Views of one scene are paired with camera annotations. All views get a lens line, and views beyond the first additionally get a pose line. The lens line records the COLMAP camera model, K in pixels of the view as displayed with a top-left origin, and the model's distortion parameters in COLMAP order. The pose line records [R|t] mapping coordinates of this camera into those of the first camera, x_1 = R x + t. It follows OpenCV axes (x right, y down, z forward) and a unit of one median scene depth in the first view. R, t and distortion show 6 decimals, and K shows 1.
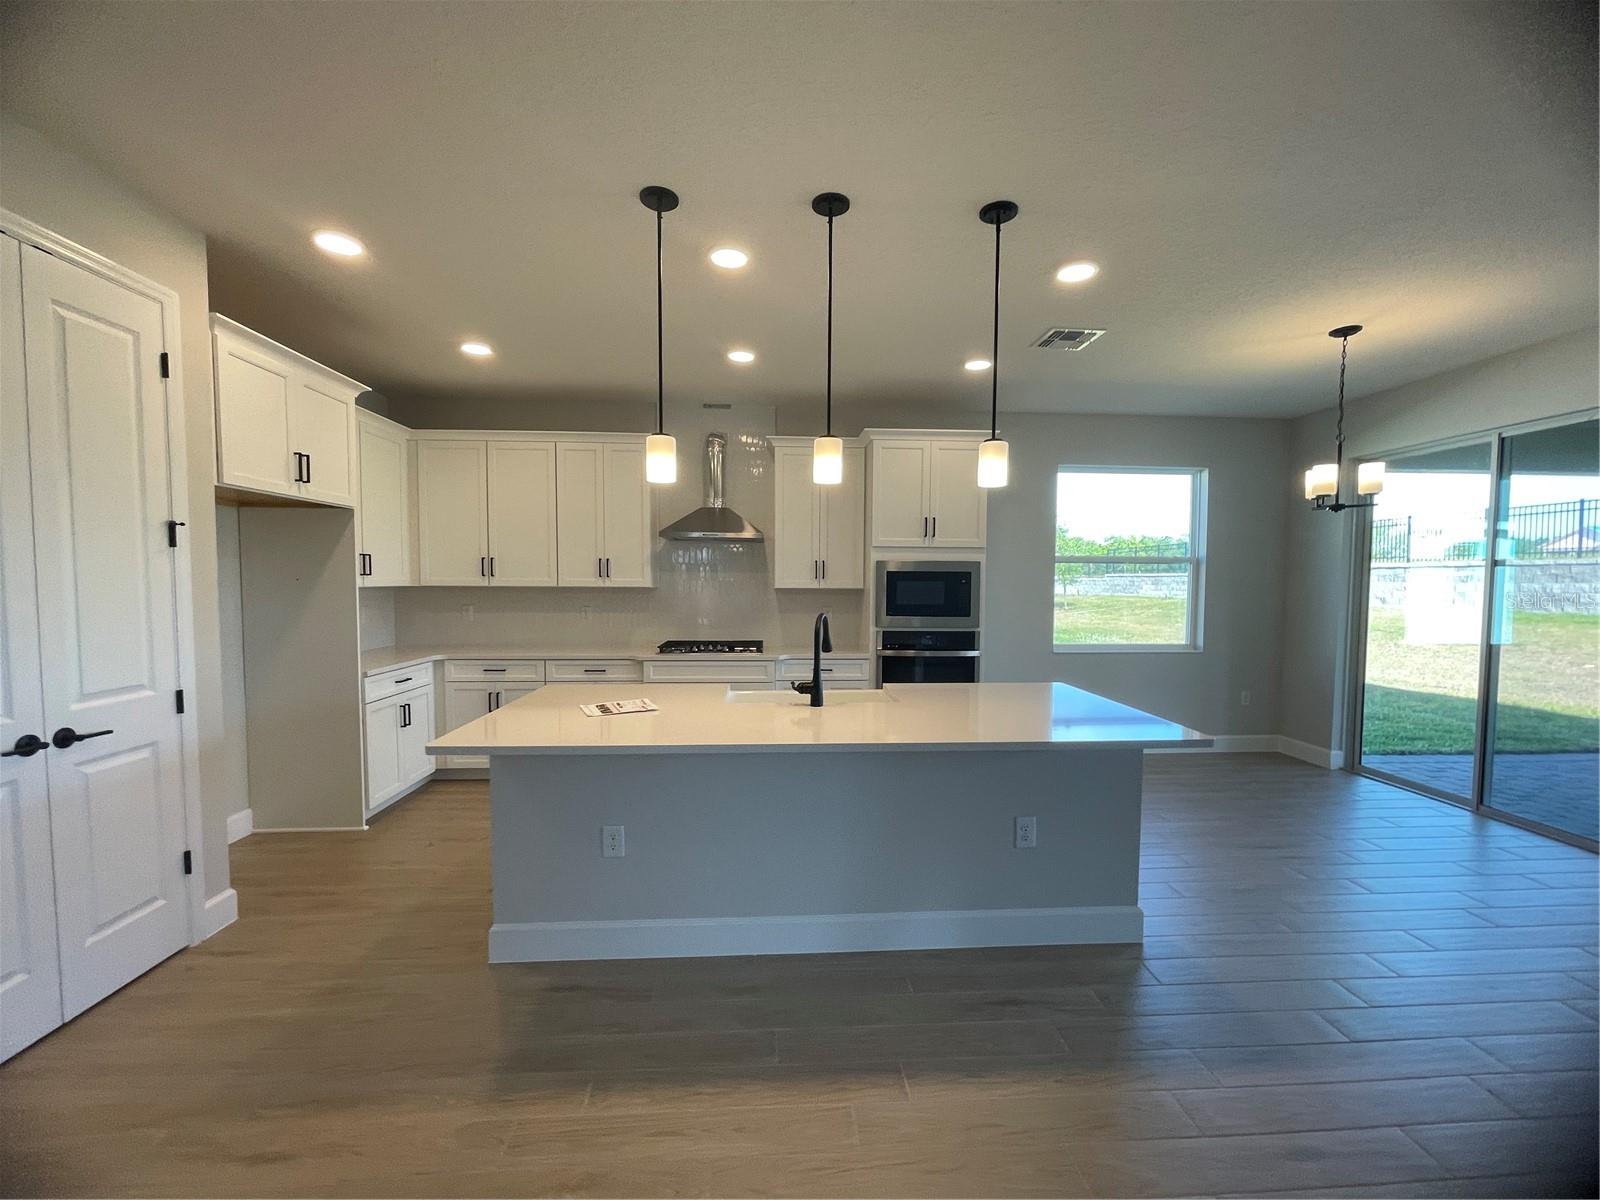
lens RADIAL K [[651.5, 0, 803.9], [0, 651.5, 608.6], [0, 0, 1]] dist [-0.000195, 0.000547]
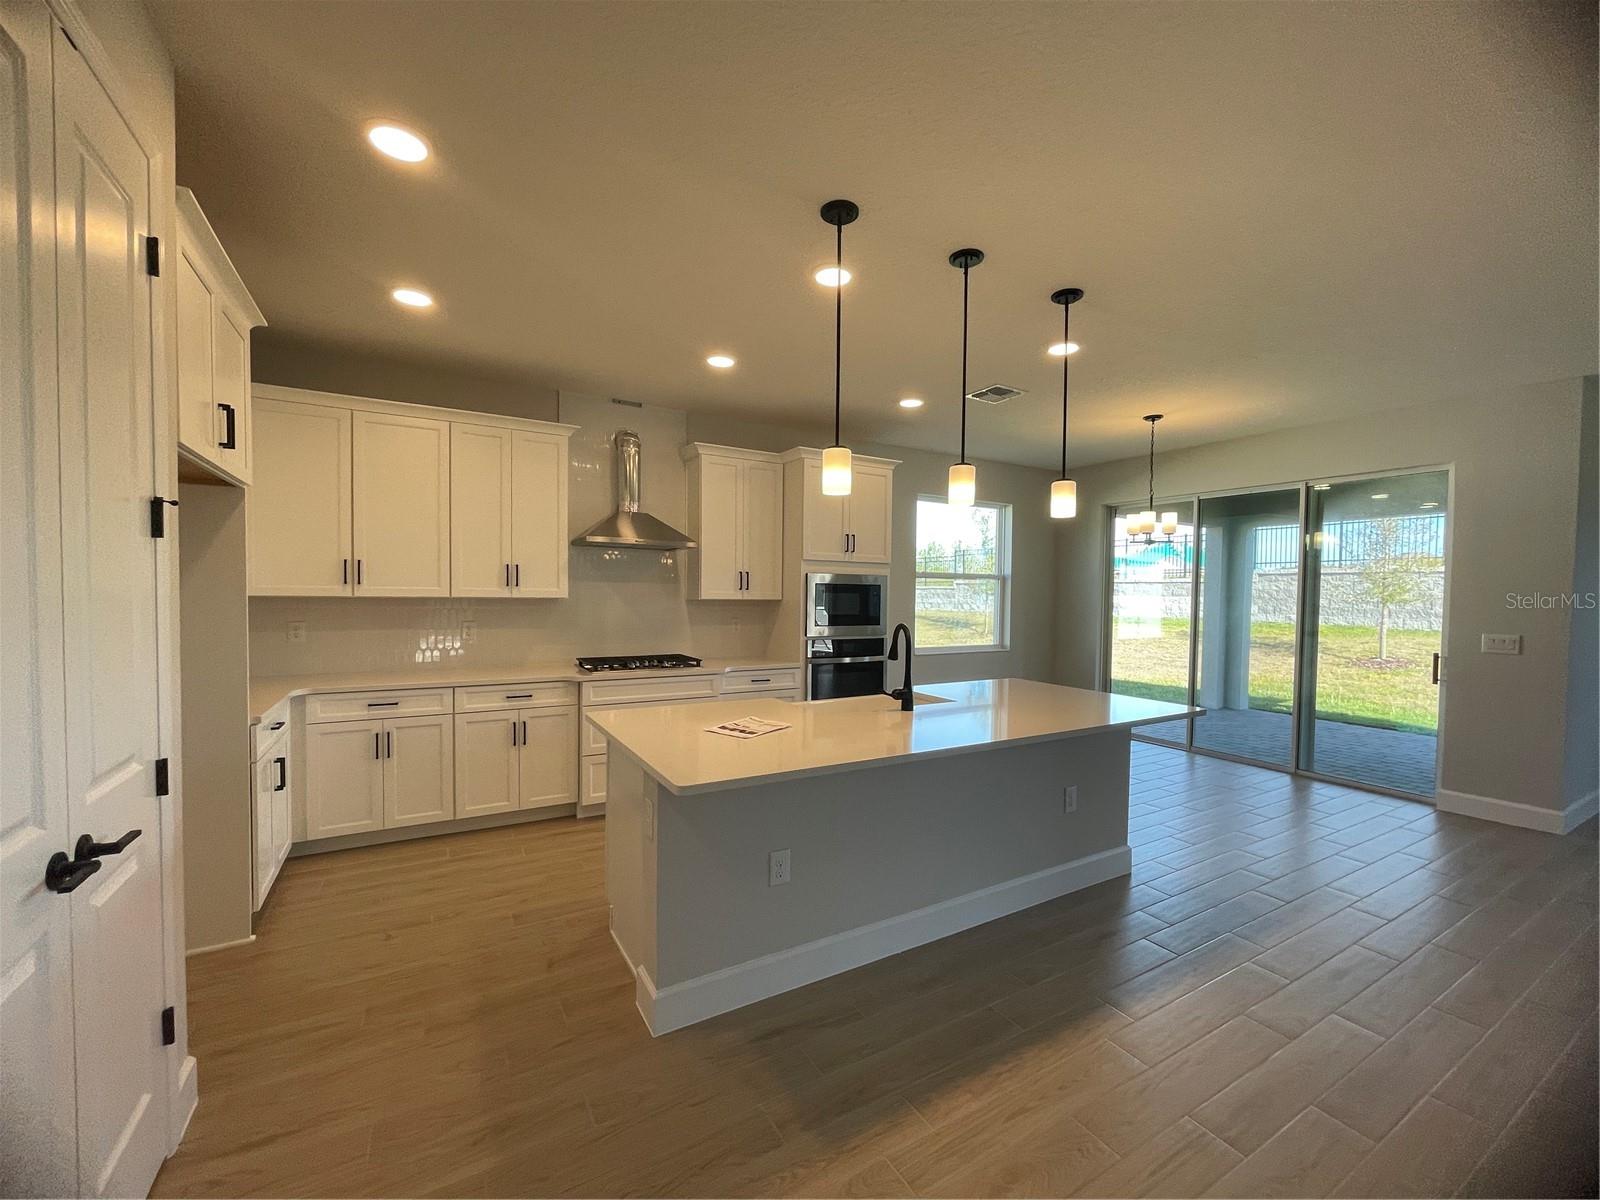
lens RADIAL K [[651.5, 0, 804.5], [0, 651.5, 607.3], [0, 0, 1]] dist [-0.000195, 0.000547]
pose [[0.890449, -0.005479, 0.455051, -0.384276], [0.013061, 0.999823, -0.013520, -0.004675], [-0.454896, 0.017982, 0.890363, 0.074507]]
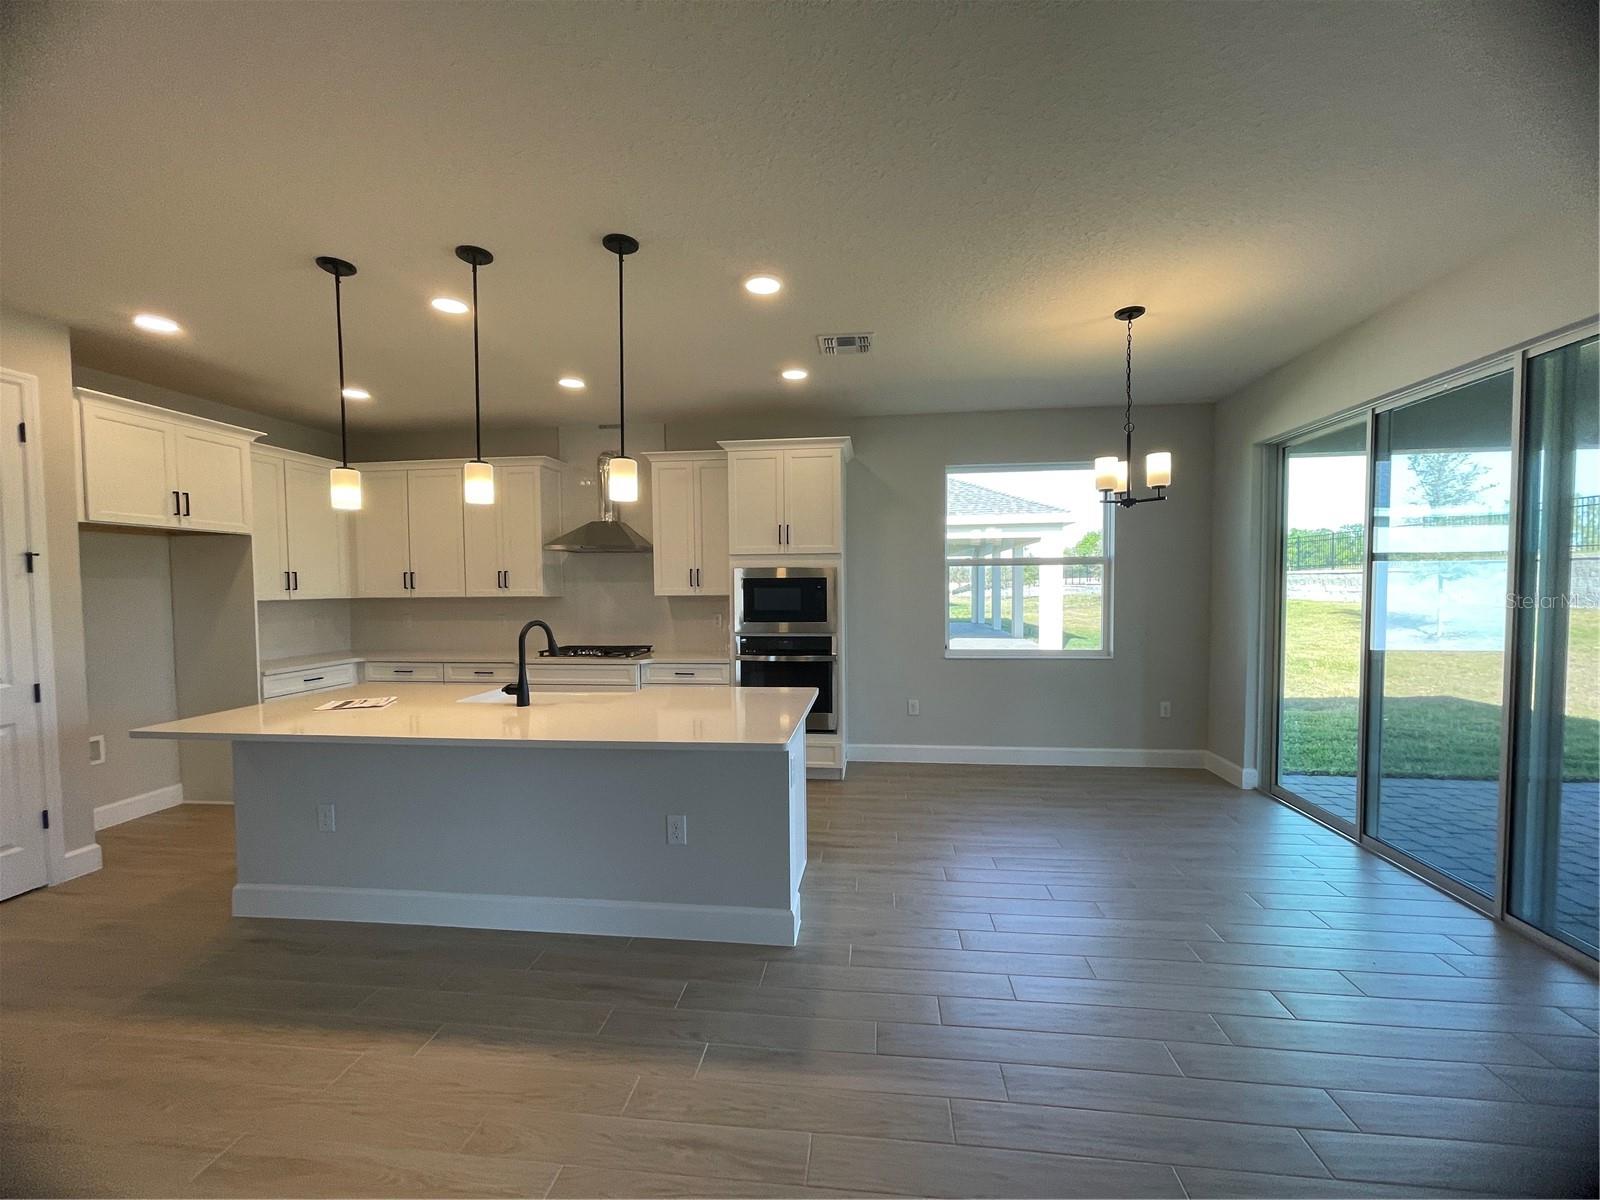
lens RADIAL K [[651.5, 0, 803.3], [0, 651.5, 607.2], [0, 0, 1]] dist [-0.000195, 0.000547]
pose [[0.983817, -0.009695, -0.178916, 0.422760], [0.008031, 0.999918, -0.010023, -0.000479], [0.178999, 0.008424, 0.983813, 0.004785]]
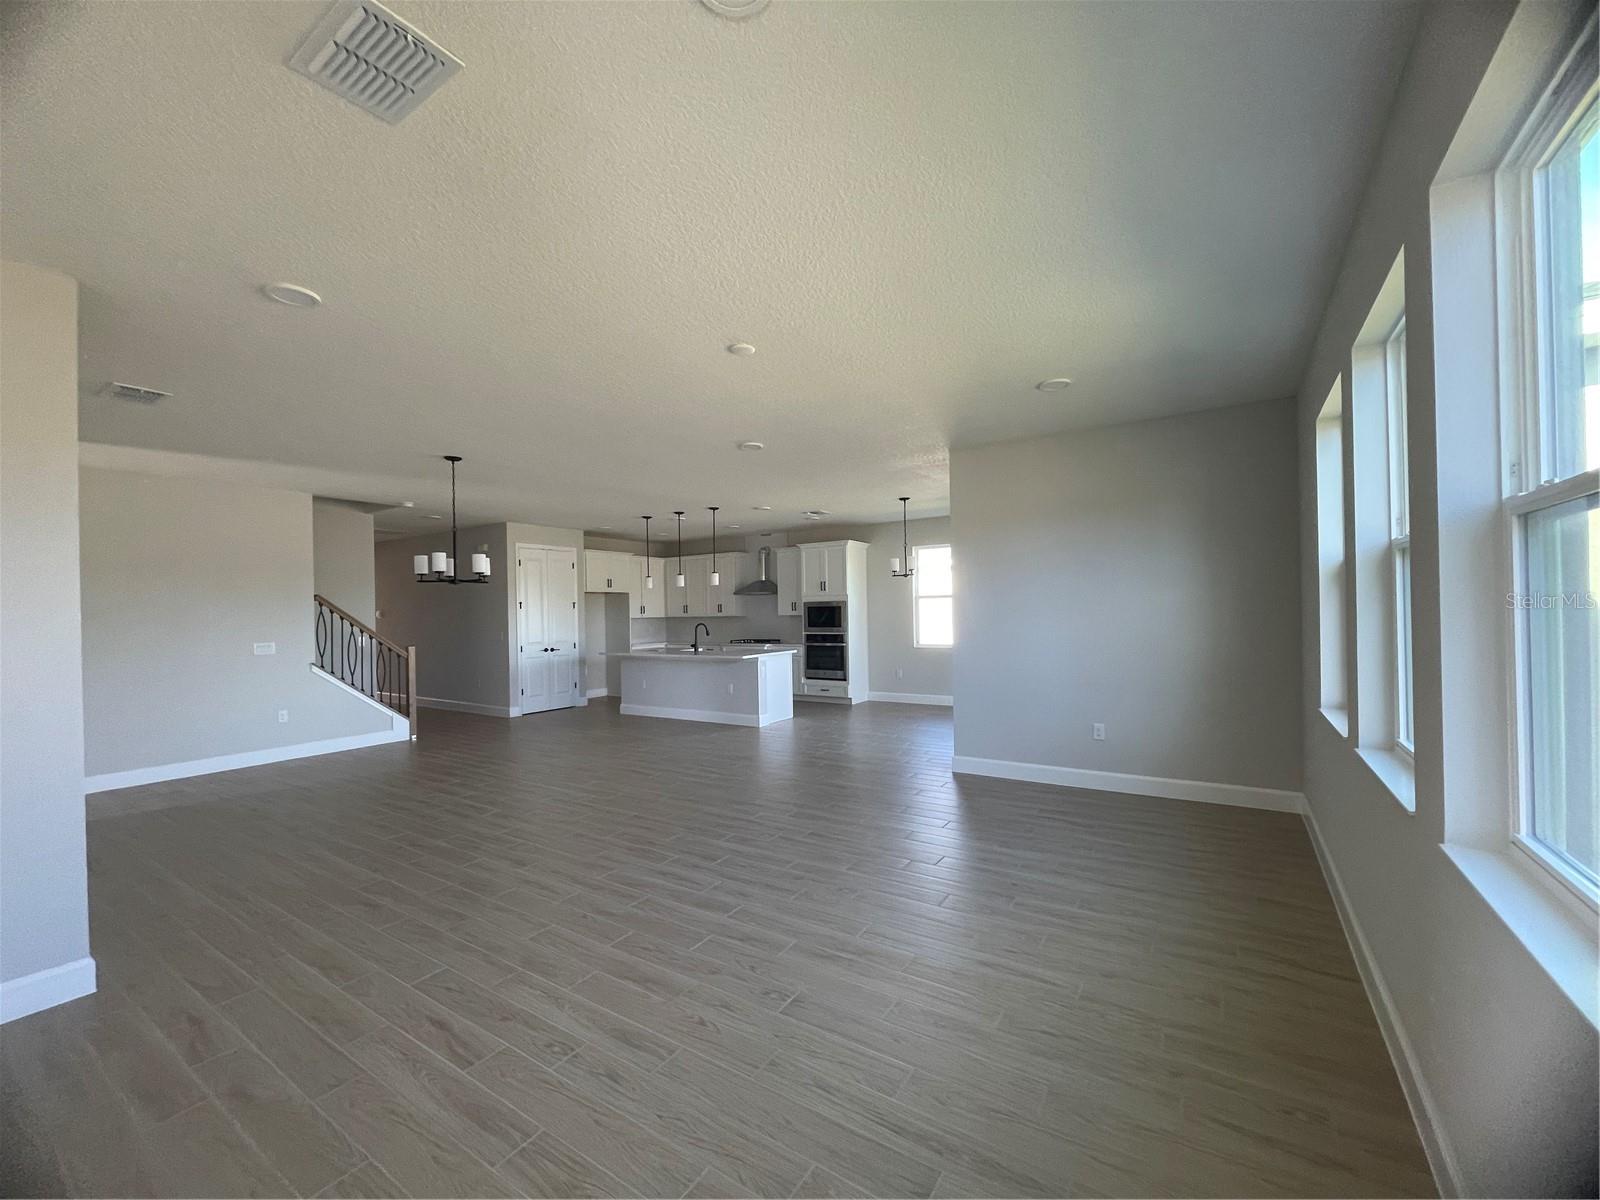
lens RADIAL K [[651.5, 0, 807.1], [0, 651.5, 603.9], [0, 0, 1]] dist [-0.000195, 0.000547]
pose [[0.802196, -0.028865, -0.596363, 1.515202], [-0.004337, 0.998523, -0.054165, 0.055220], [0.597045, 0.046037, 0.800885, -0.810425]]
